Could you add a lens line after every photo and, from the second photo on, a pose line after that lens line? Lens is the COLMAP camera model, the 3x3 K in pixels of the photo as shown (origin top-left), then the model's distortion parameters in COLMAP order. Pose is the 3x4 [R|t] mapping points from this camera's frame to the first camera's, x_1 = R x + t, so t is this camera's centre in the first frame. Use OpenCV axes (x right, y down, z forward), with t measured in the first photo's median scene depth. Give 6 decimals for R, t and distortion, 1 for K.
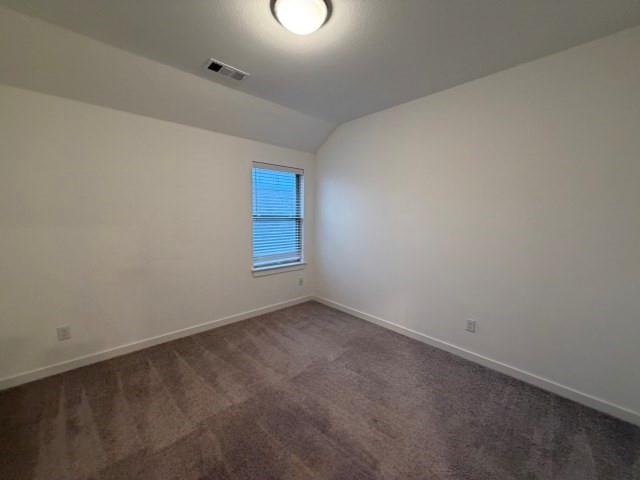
lens RADIAL K [[258.4, 0, 320.0], [0, 258.4, 240.0], [0, 0, 1]] dist [-0.000389, 0.000298]
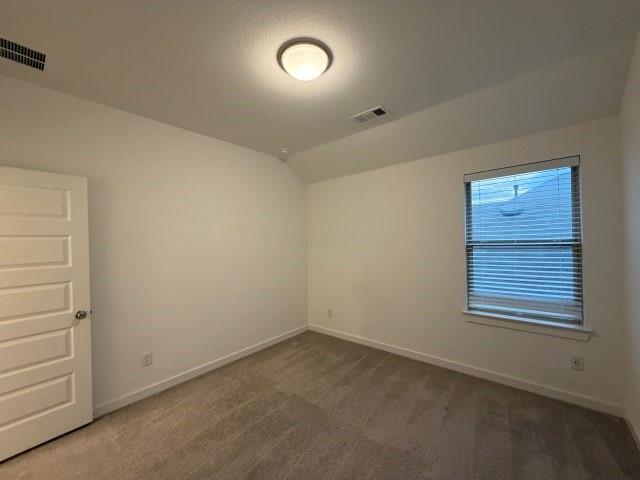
lens RADIAL K [[258.4, 0, 320.0], [0, 258.4, 240.0], [0, 0, 1]] dist [-0.000389, 0.000298]
pose [[0.099828, -0.025349, -0.994682, 0.464697], [-0.077073, 0.996475, -0.033130, -0.038059], [0.992015, 0.079970, 0.097523, 0.464543]]
